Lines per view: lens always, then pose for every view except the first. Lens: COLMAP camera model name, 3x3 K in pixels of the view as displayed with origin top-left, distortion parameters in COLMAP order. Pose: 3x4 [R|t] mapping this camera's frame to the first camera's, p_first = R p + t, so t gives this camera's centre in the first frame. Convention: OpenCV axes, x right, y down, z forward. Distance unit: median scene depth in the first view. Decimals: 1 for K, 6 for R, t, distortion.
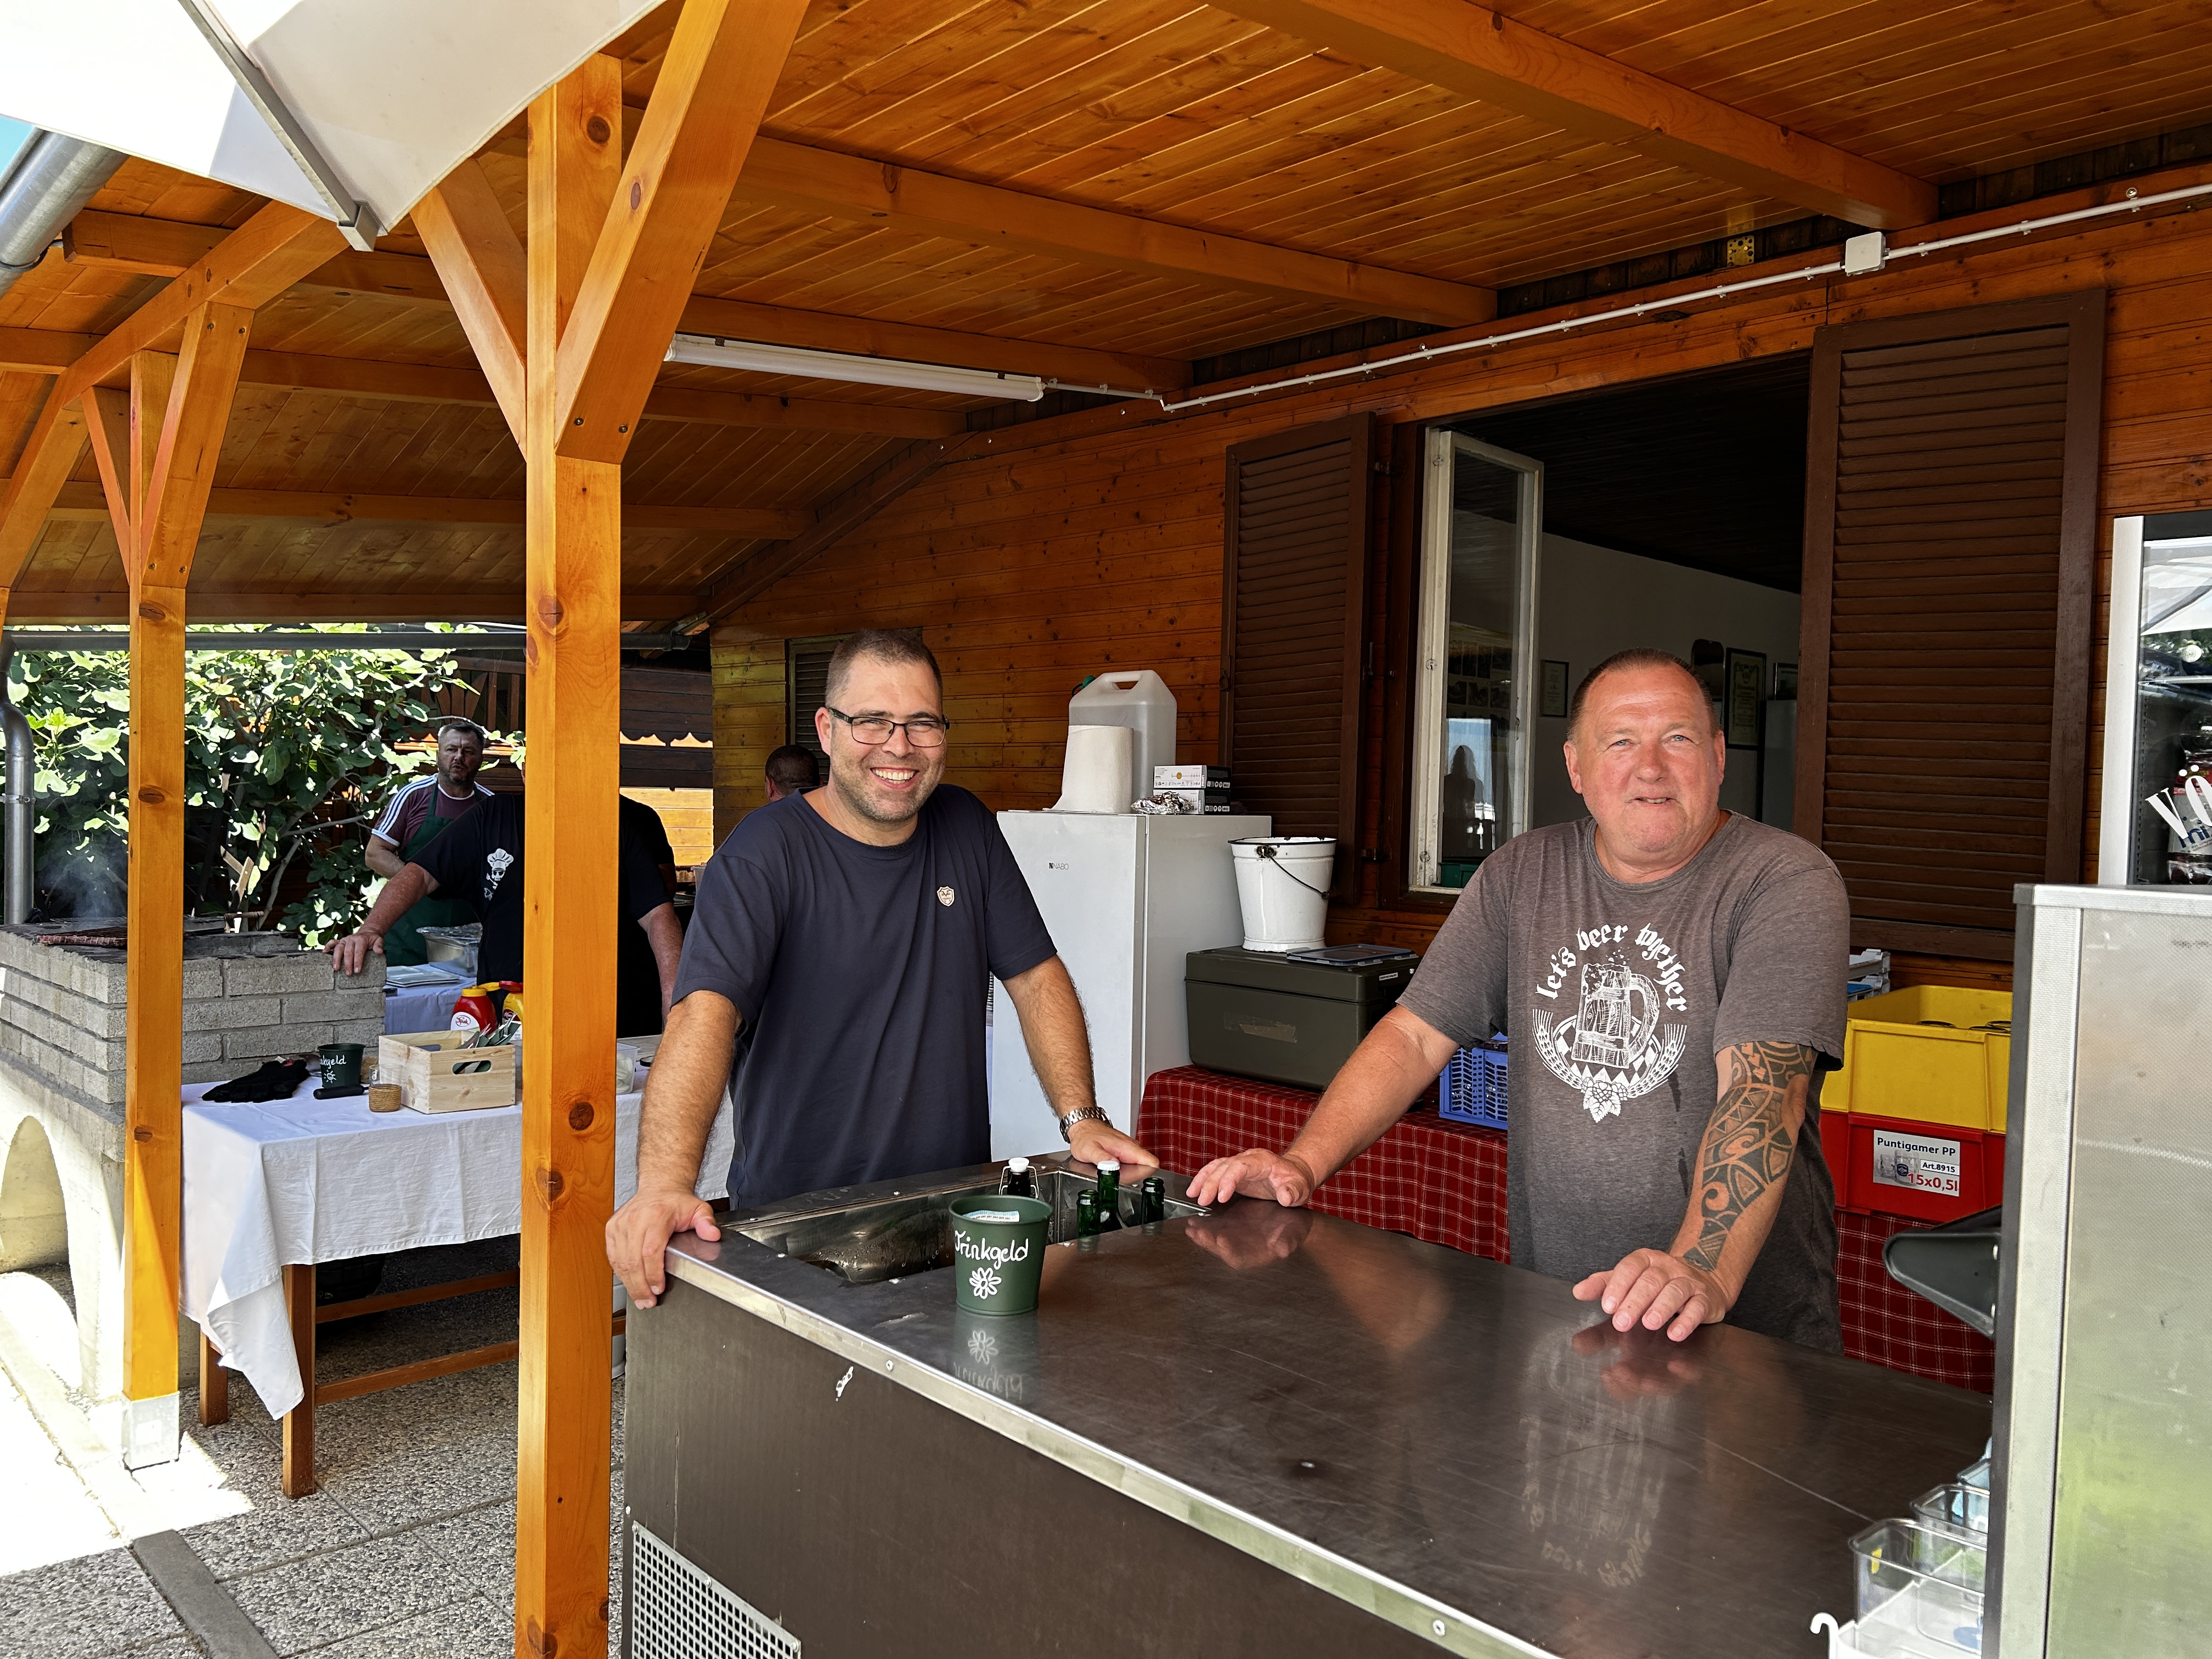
lens RADIAL K [[1620.6, 0, 1109.3], [0, 1620.6, 838.0], [0, 0, 1]] dist [0.022910, -0.025757]
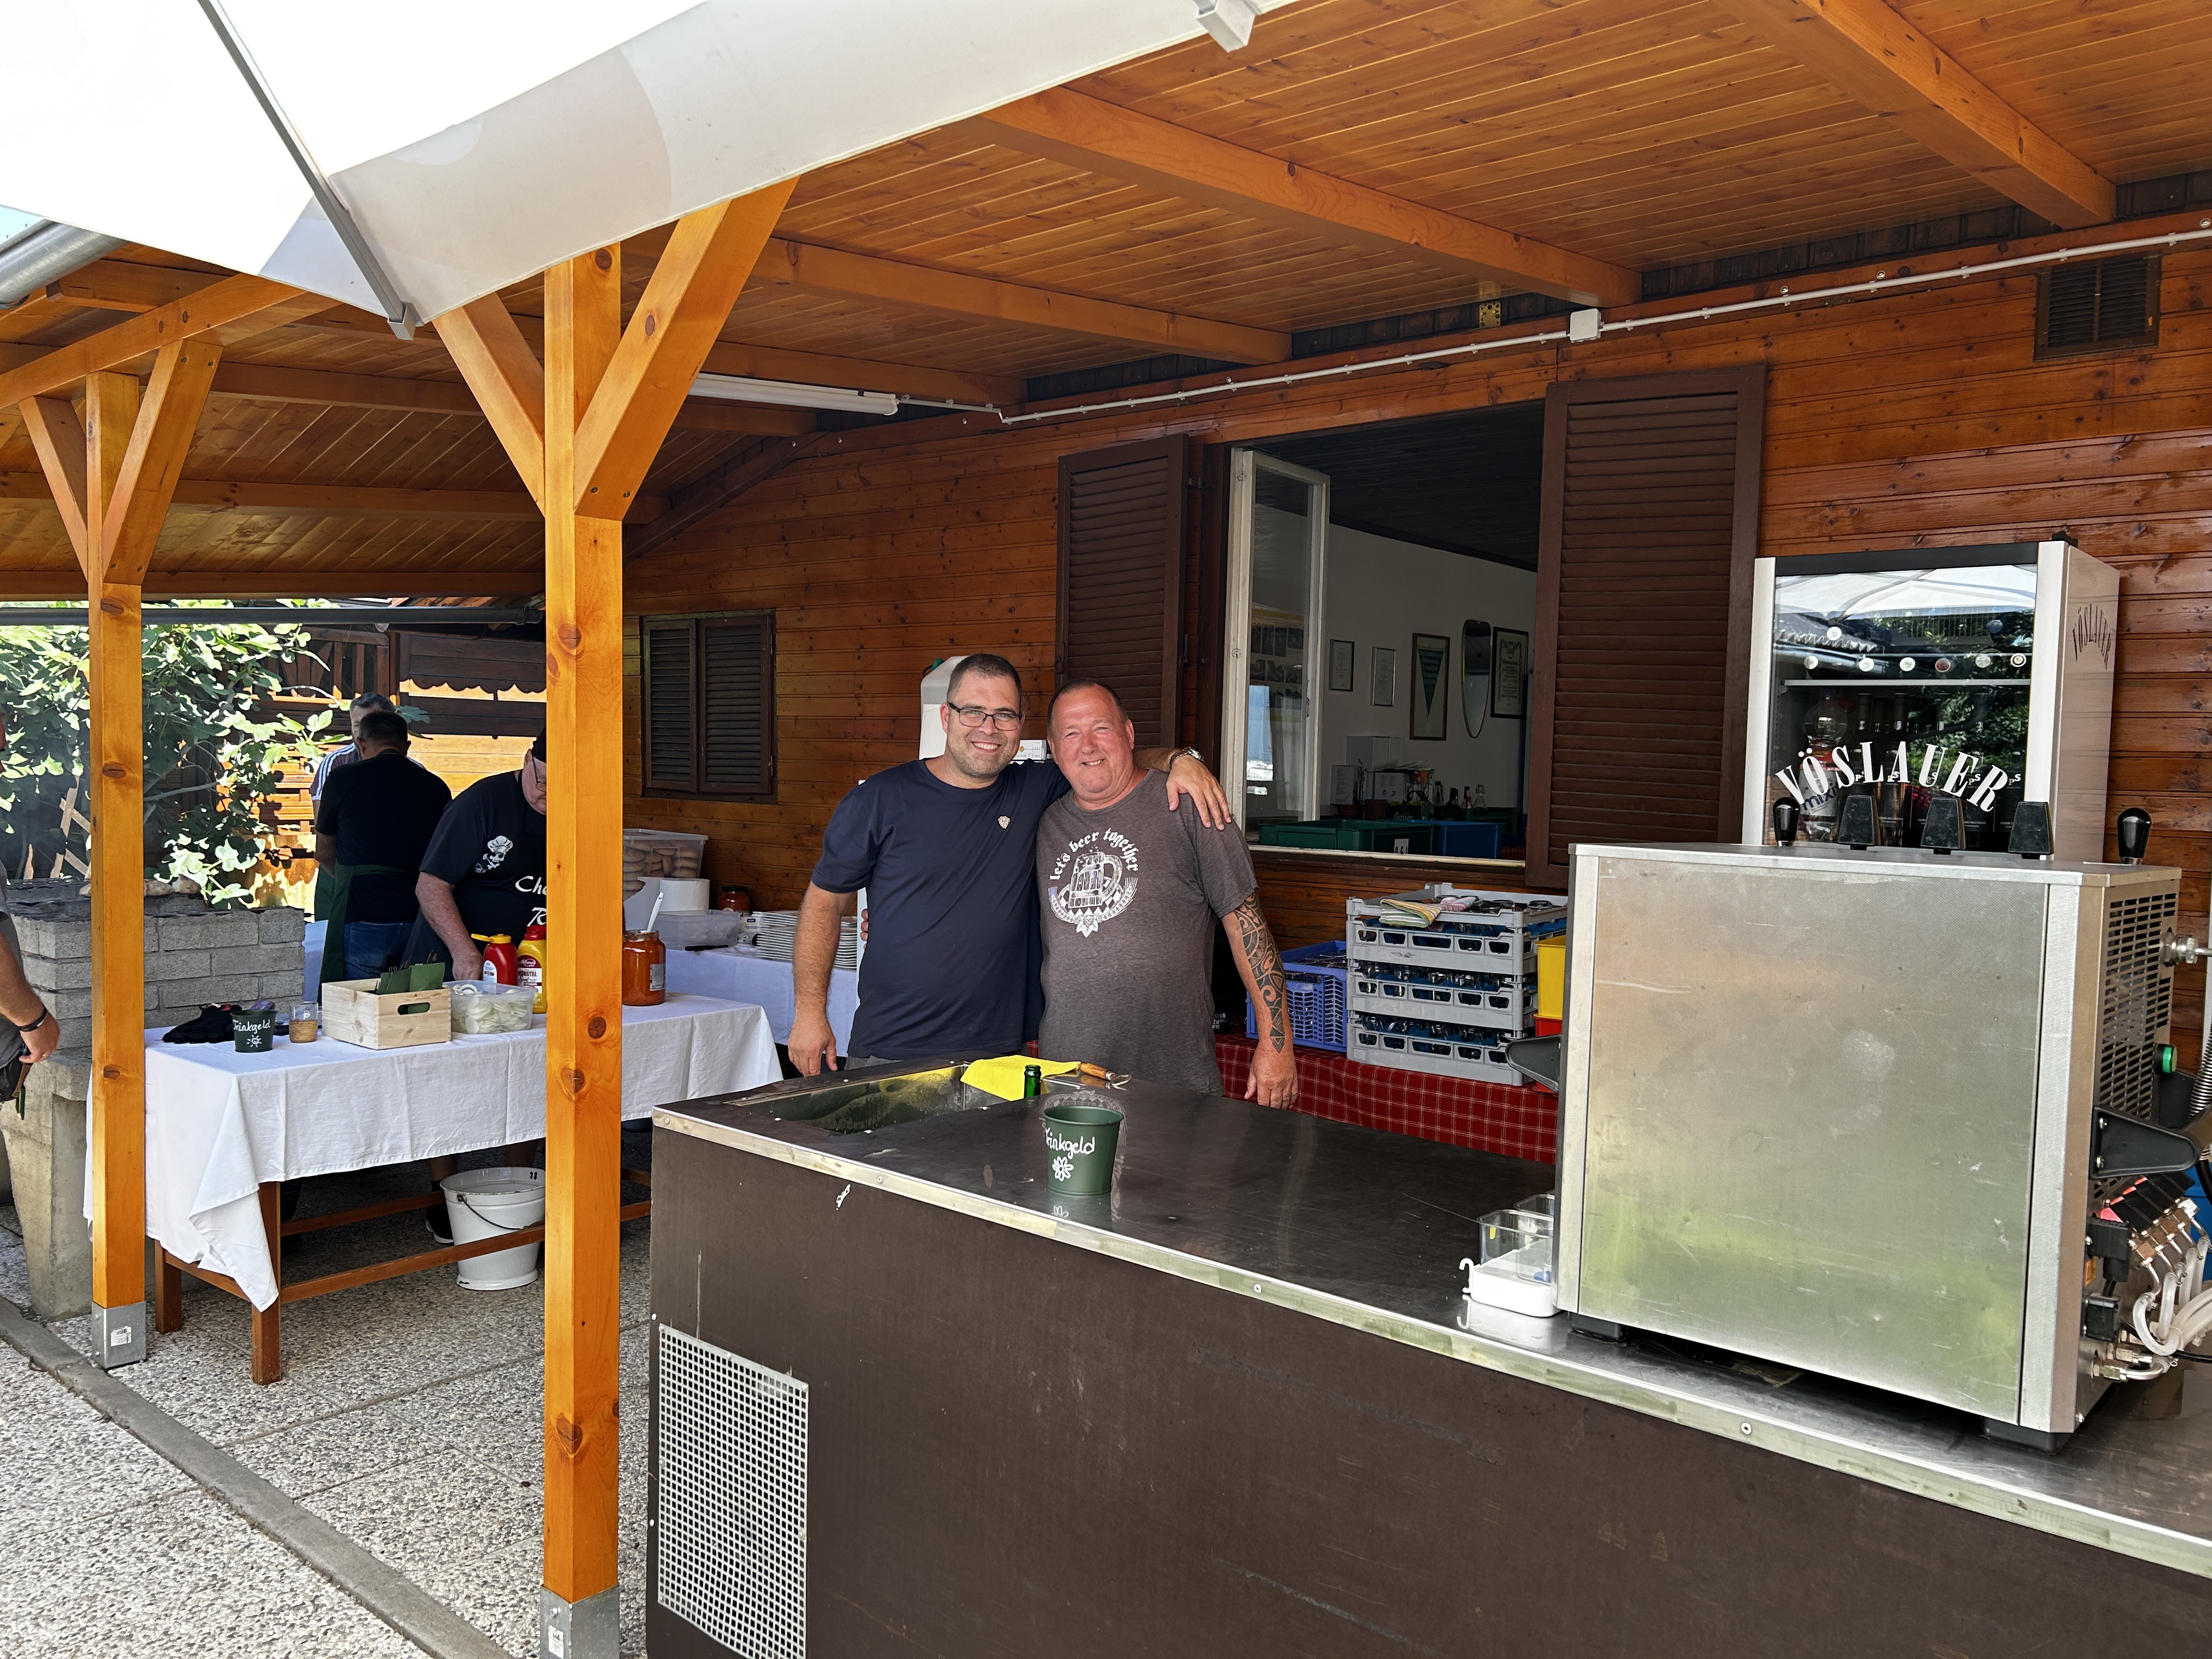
lens RADIAL K [[1620.6, 0, 1103.1], [0, 1620.6, 845.2], [0, 0, 1]] dist [0.022910, -0.025757]
pose [[0.993001, -0.007385, 0.117874, -0.045637], [0.003745, 0.999510, 0.031073, -0.007378], [-0.118045, -0.030414, 0.992542, -0.192583]]
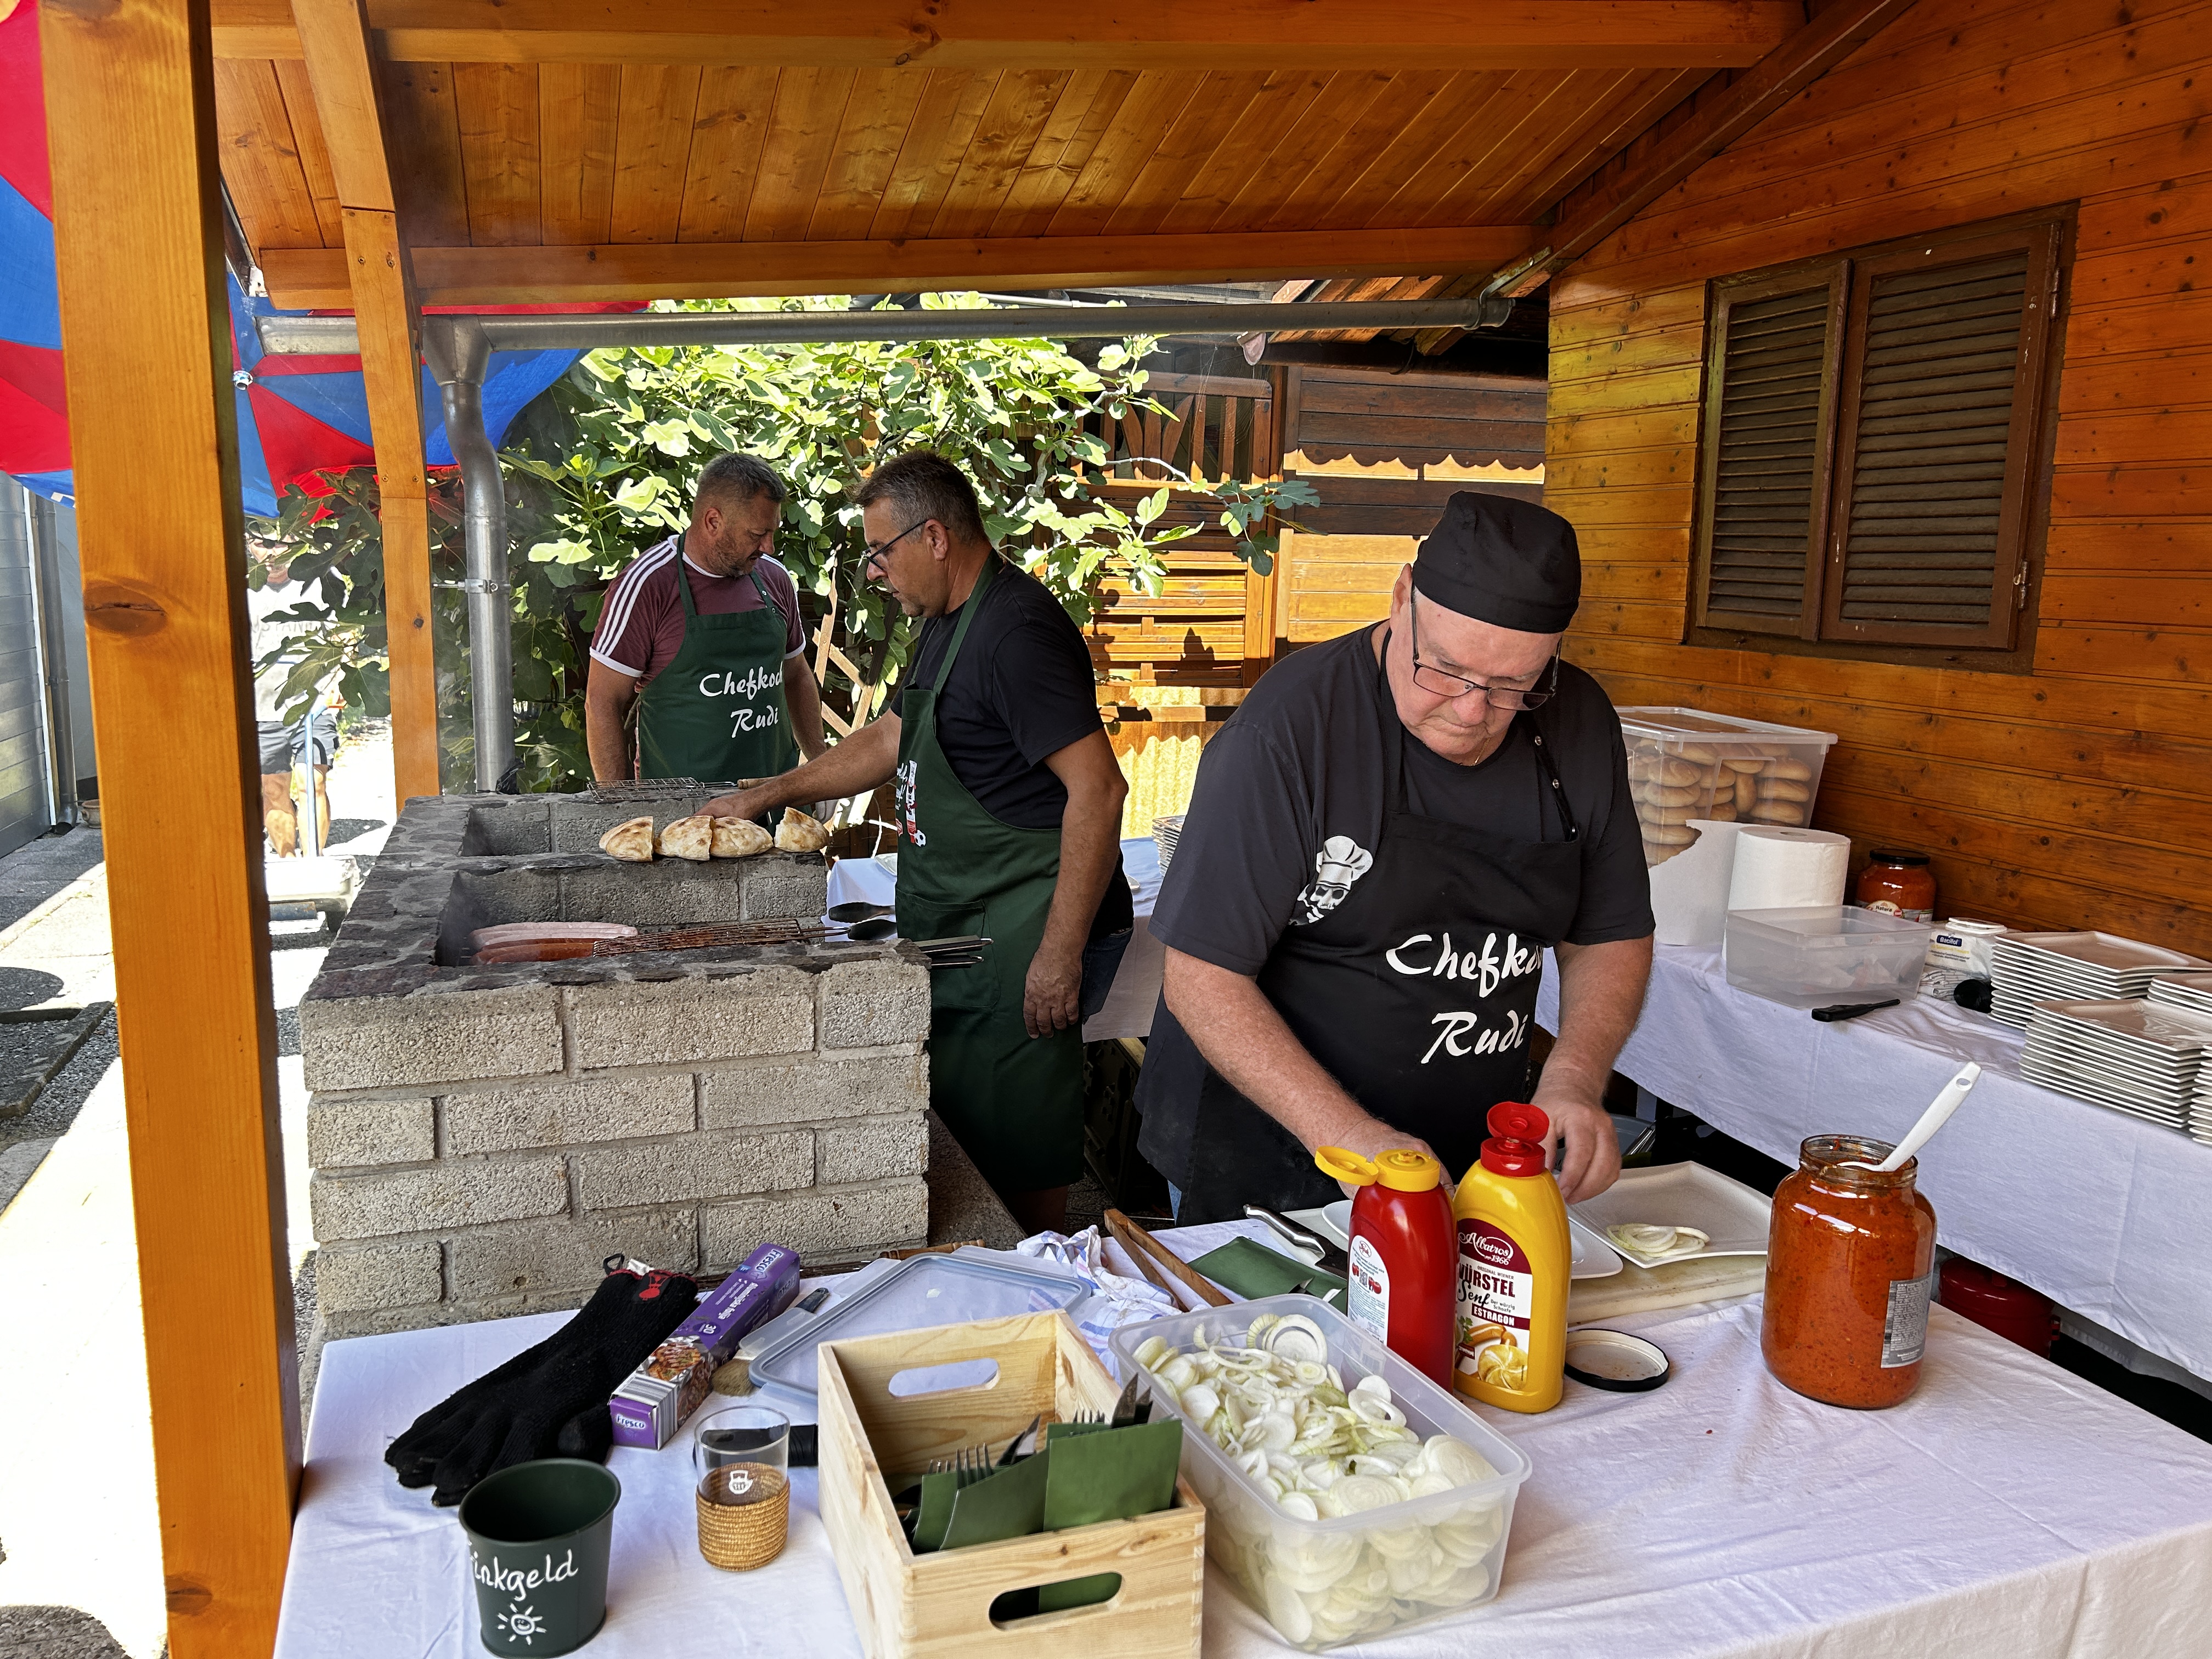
lens RADIAL K [[1620.6, 0, 1105.9], [0, 1620.6, 839.3], [0, 0, 1]] dist [0.022910, -0.025757]
pose [[0.911351, 0.066848, -0.406166, -0.286672], [-0.009381, 0.989842, 0.141861, -0.028116], [0.411523, -0.125475, 0.902721, 0.790245]]
